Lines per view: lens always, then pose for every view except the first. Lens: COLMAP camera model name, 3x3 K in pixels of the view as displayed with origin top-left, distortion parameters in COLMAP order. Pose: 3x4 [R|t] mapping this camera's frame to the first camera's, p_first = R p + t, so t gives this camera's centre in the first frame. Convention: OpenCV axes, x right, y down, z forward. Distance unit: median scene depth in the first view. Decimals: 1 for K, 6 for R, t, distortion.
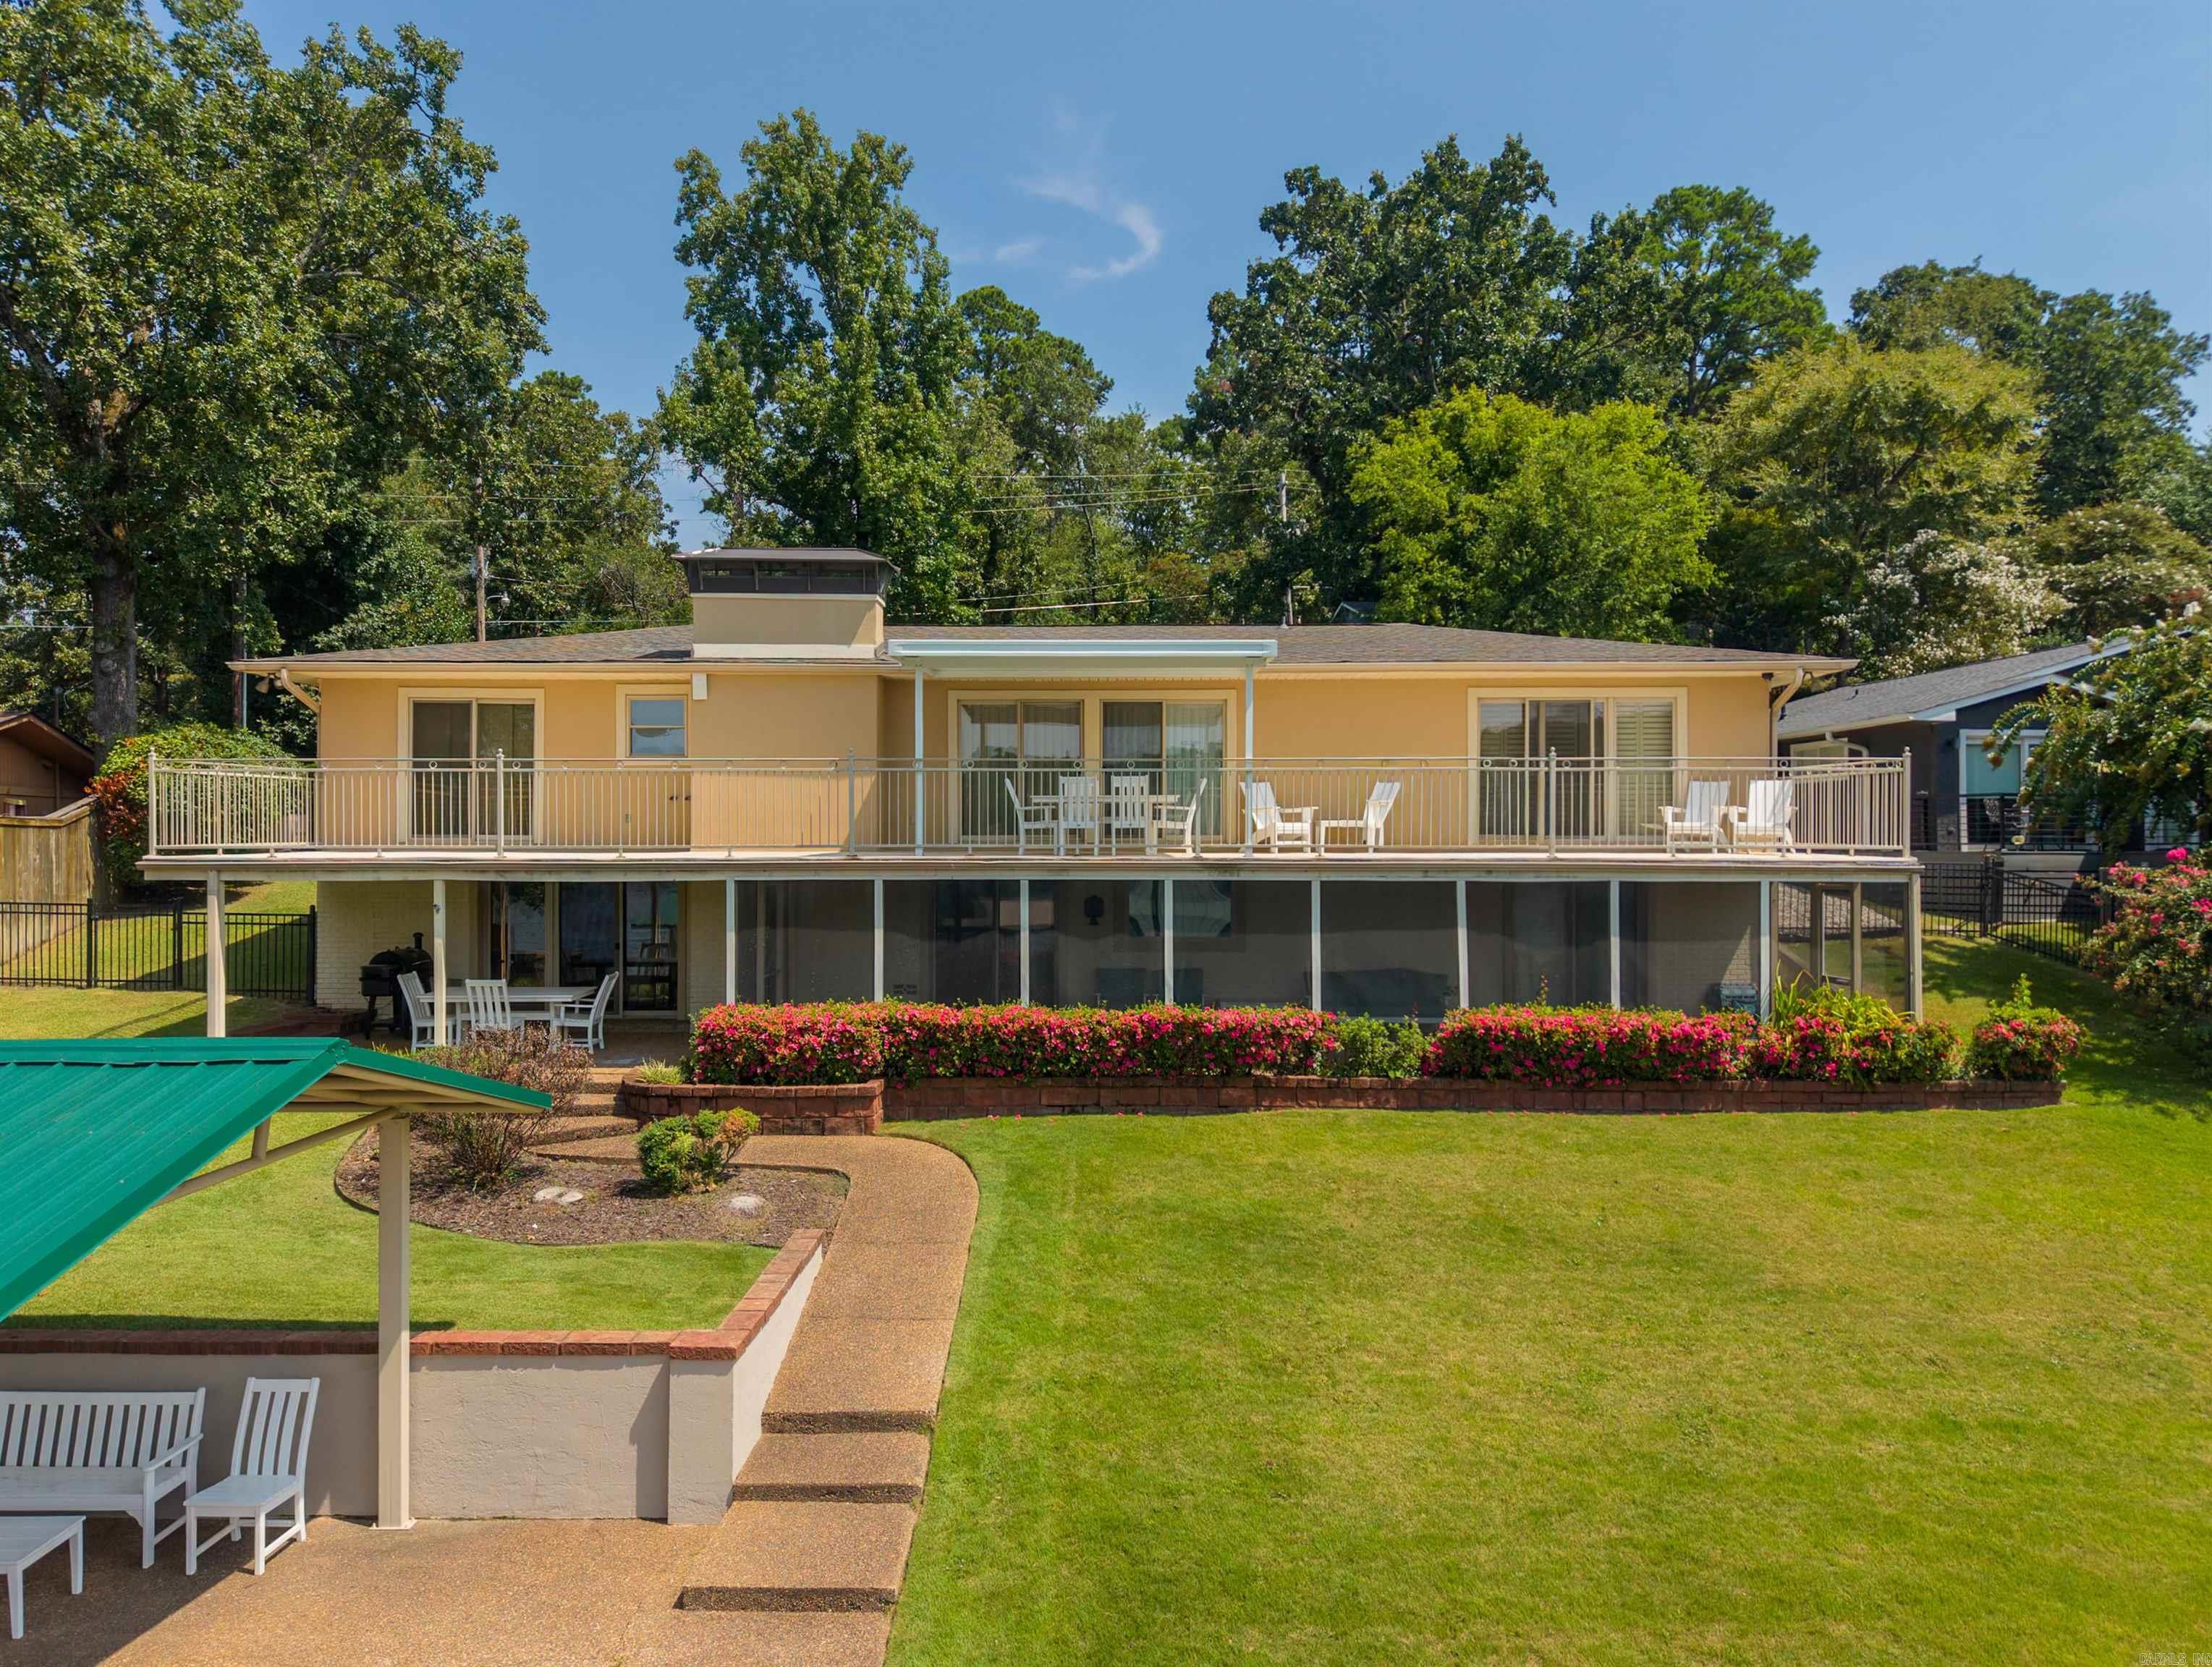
lens RADIAL K [[1557.1, 0, 1106.0], [0, 1557.1, 833.5], [0, 0, 1]] dist [0.065556, -0.127213]
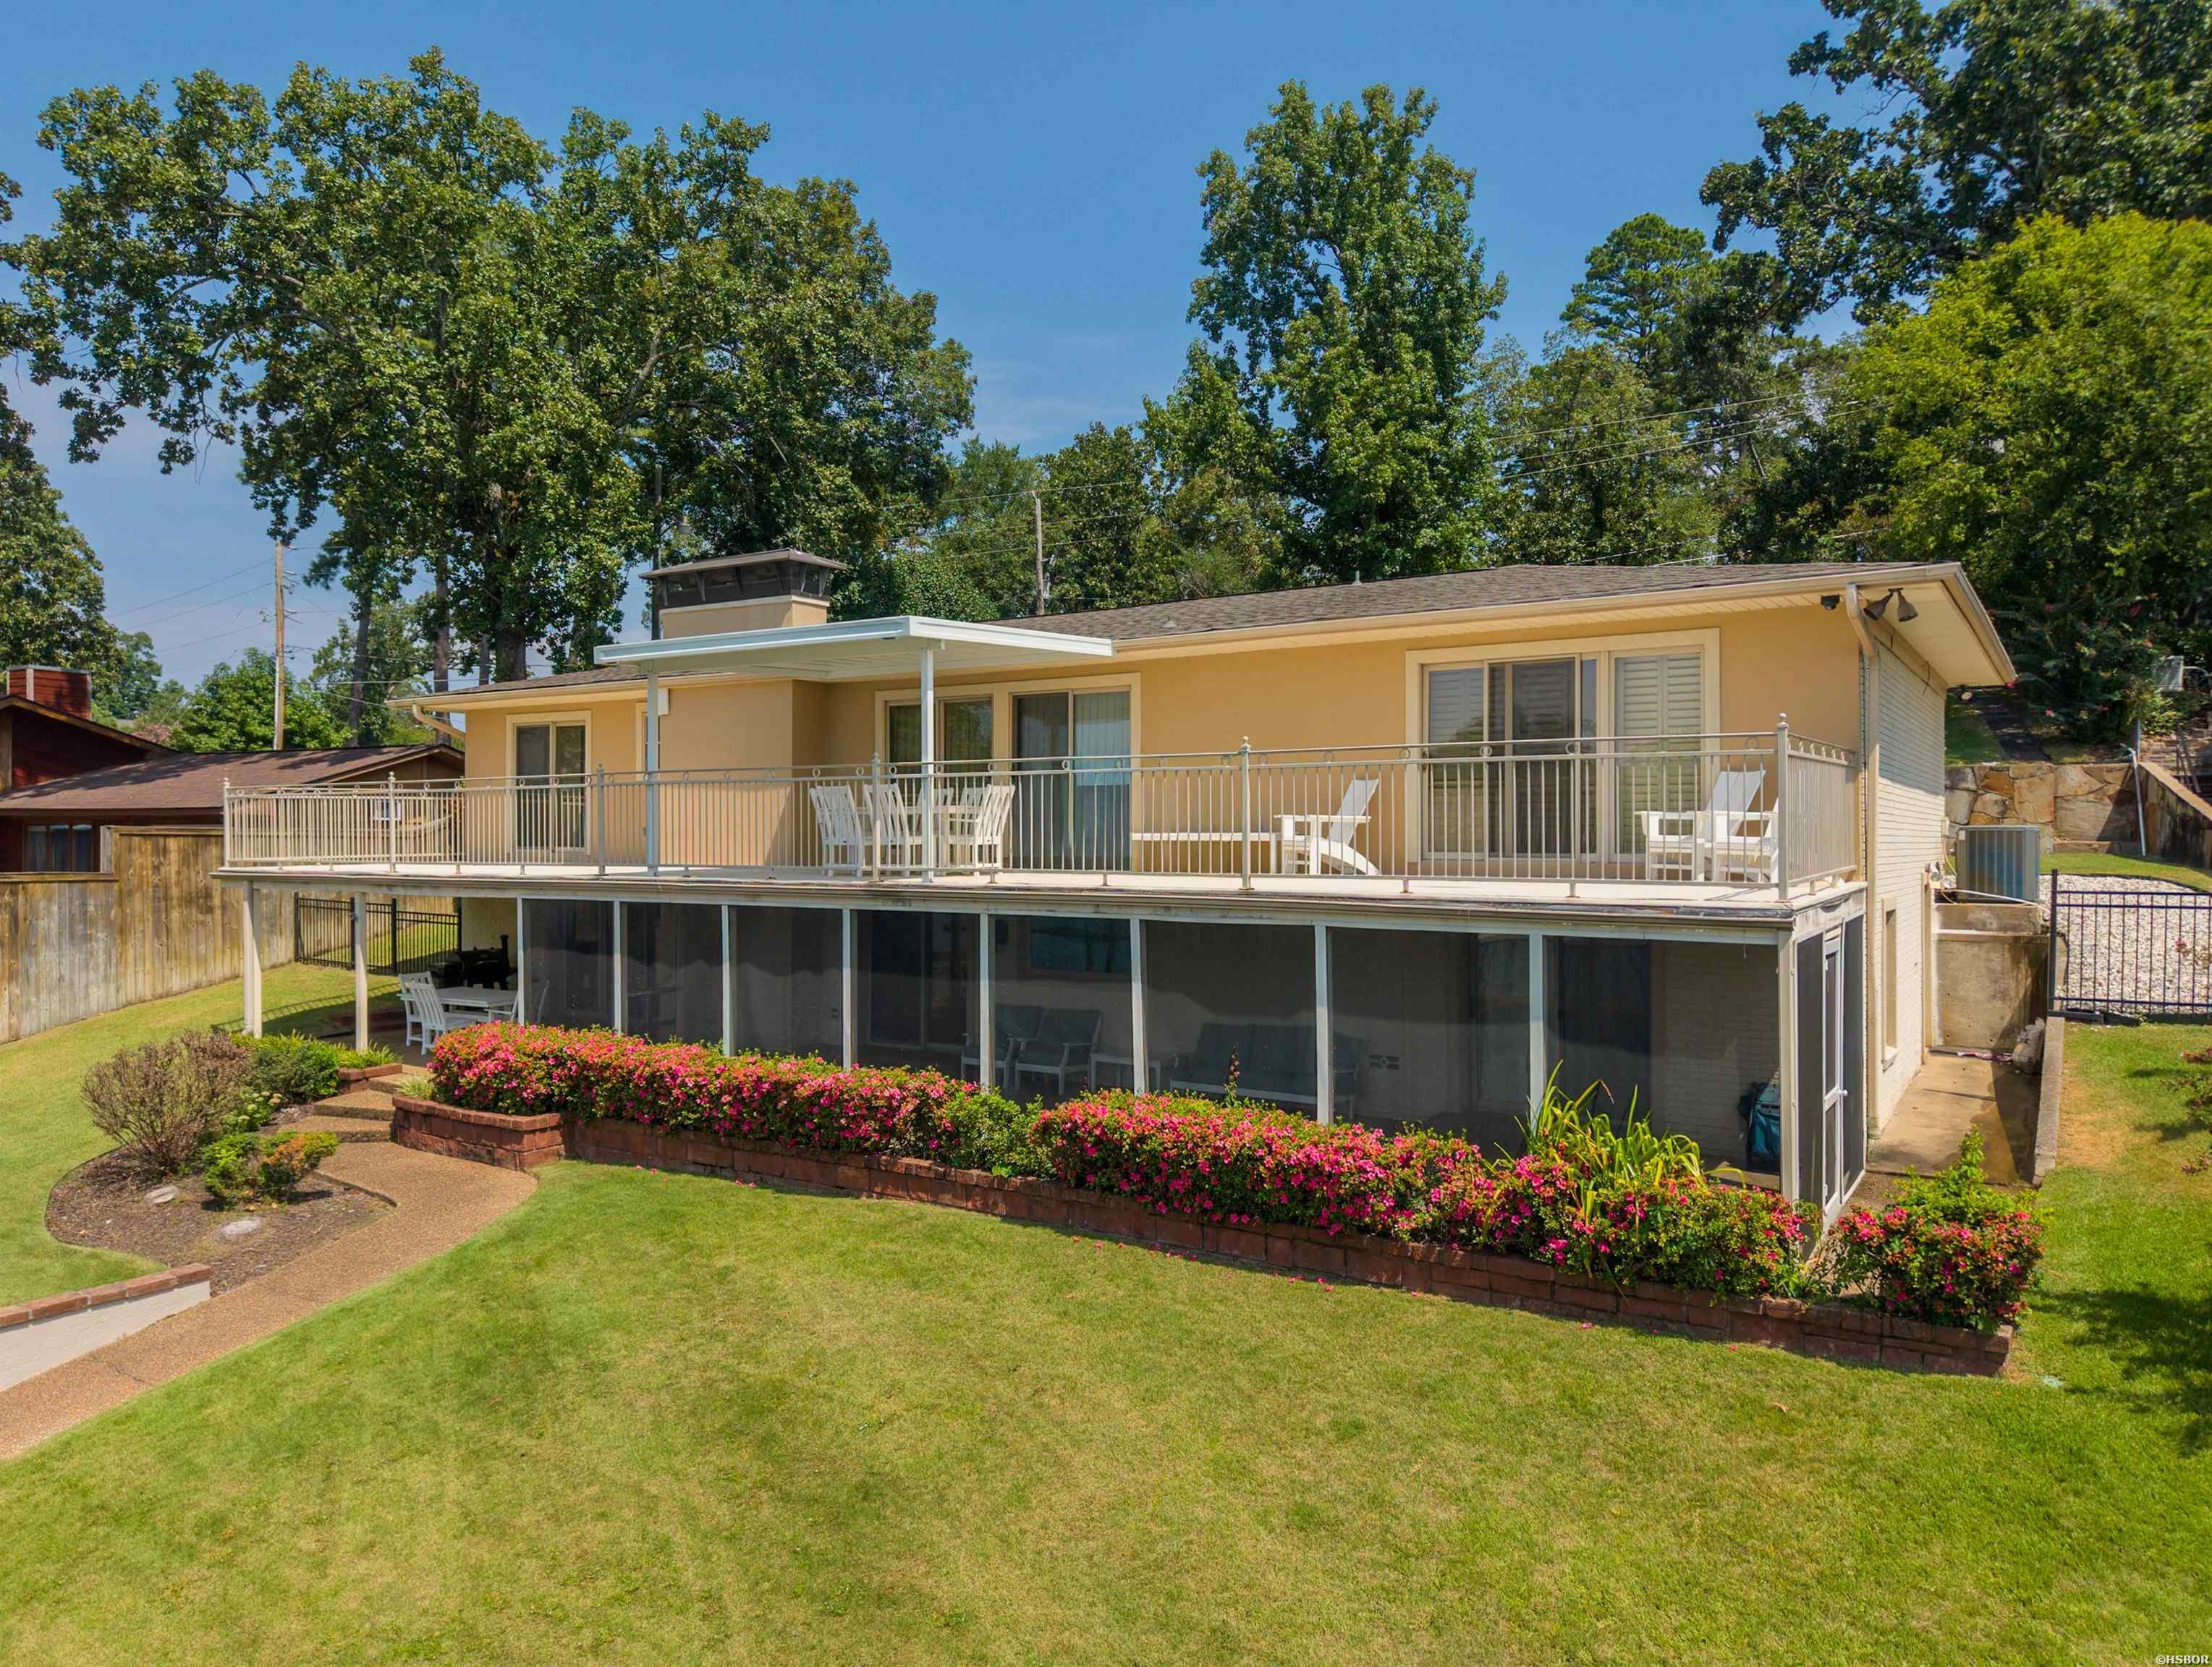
lens RADIAL K [[1520.4, 0, 1064.1], [0, 1520.4, 832.0], [0, 0, 1]] dist [0.015567, -0.000796]
pose [[0.837840, -0.002275, -0.545911, 0.250277], [0.007501, 0.999945, 0.007346, -0.007258], [0.545864, -0.010250, 0.837811, 0.158884]]
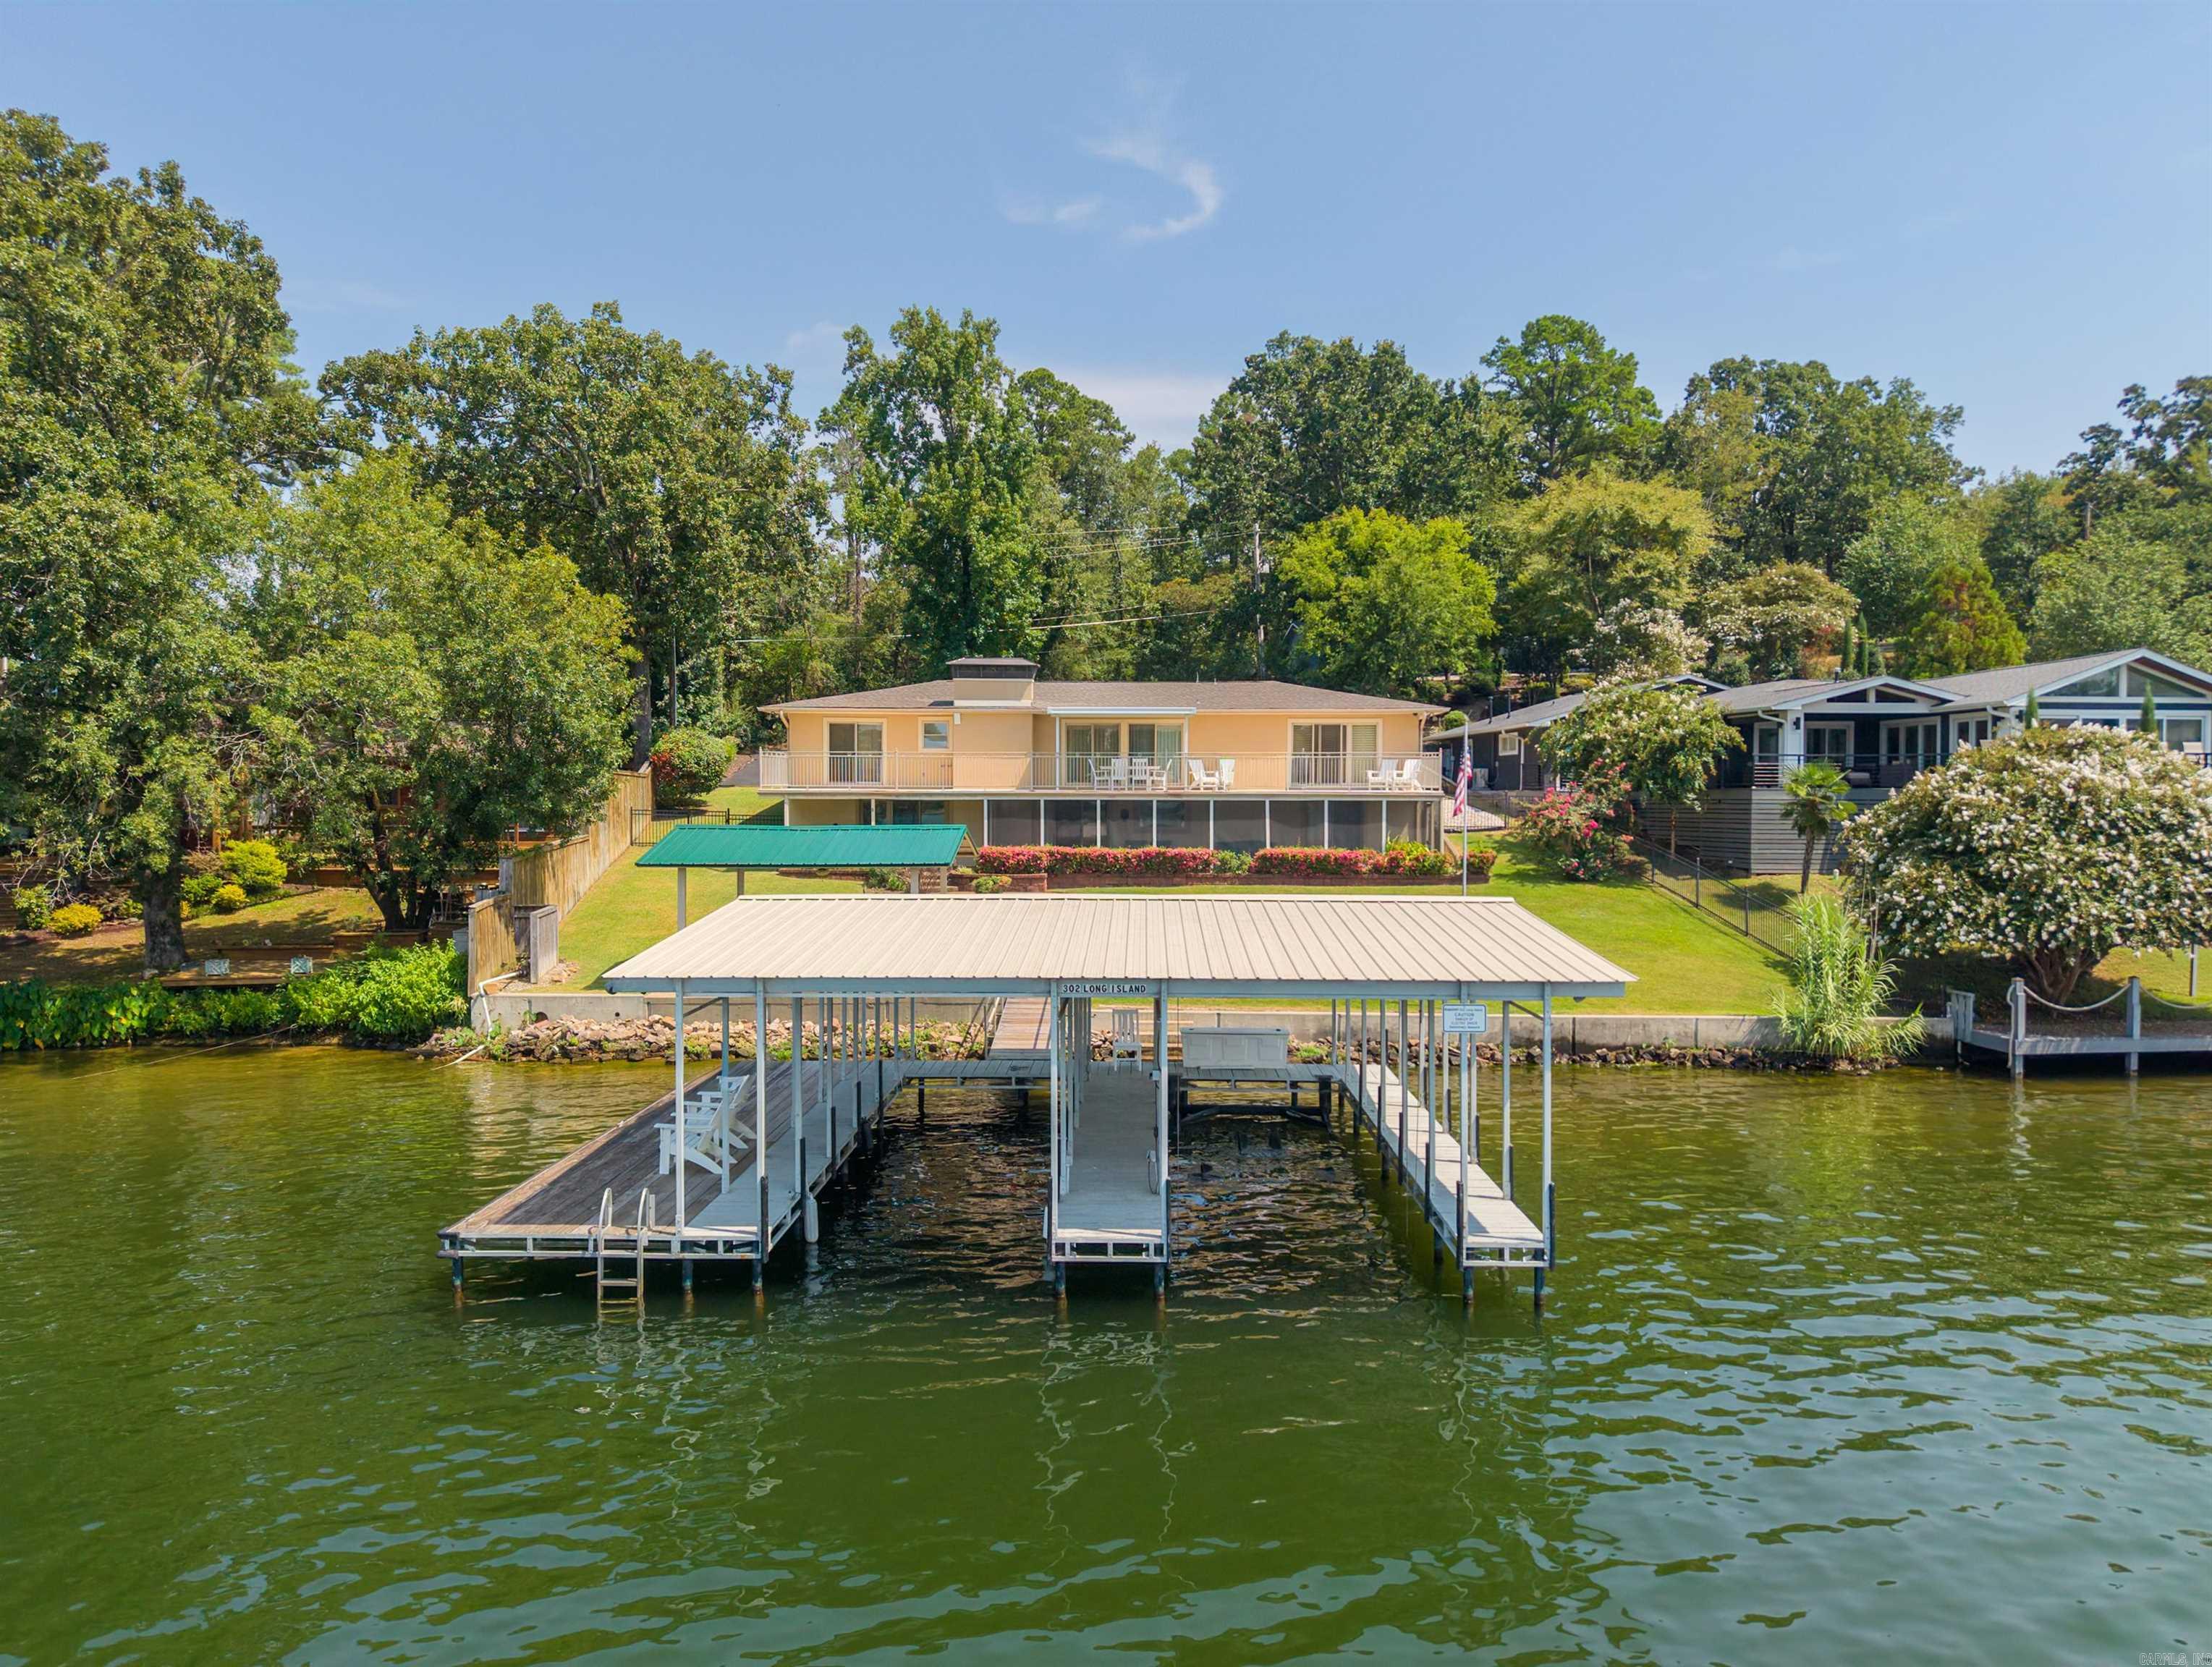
lens RADIAL K [[1557.1, 0, 1106.0], [0, 1557.1, 833.5], [0, 0, 1]] dist [0.065556, -0.127213]
pose [[0.999905, 0.002436, -0.013535, -0.002227], [-0.001986, 0.999448, 0.033161, 0.000197], [0.013608, -0.033131, 0.999358, -0.669290]]
